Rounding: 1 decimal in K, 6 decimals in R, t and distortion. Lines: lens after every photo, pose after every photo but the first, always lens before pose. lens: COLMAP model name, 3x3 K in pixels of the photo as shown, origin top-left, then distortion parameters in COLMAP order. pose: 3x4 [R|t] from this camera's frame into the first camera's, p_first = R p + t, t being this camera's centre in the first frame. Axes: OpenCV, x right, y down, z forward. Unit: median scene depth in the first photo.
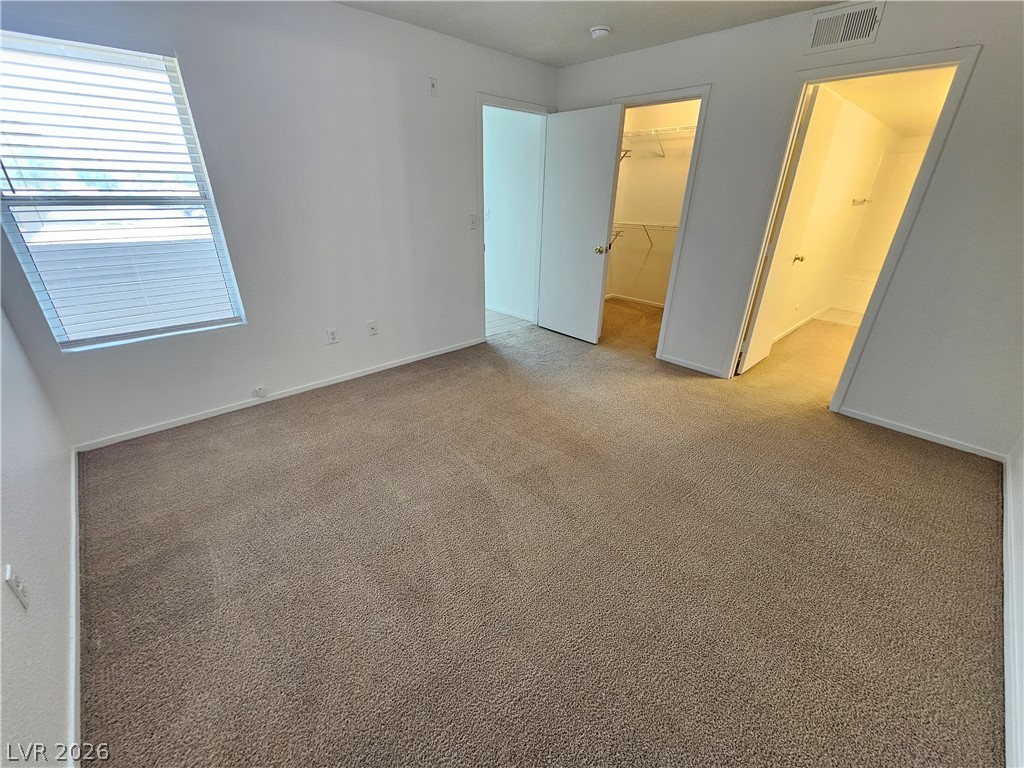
lens RADIAL K [[420.7, 0, 510.3], [0, 420.7, 390.9], [0, 0, 1]] dist [-0.003728, 0.001030]
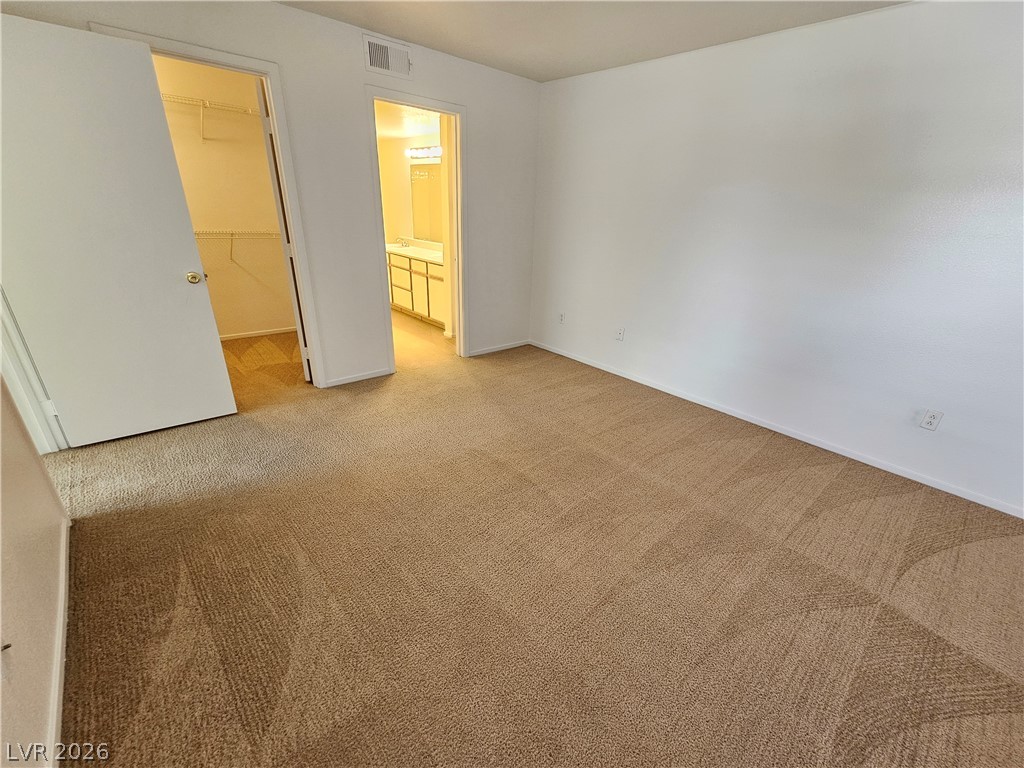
lens RADIAL K [[420.7, 0, 510.3], [0, 420.7, 390.9], [0, 0, 1]] dist [-0.003728, 0.001030]
pose [[0.066206, -0.396676, 0.915568, -0.433565], [0.410708, 0.847080, 0.337304, -0.218913], [-0.909360, 0.353700, 0.219000, 0.507779]]
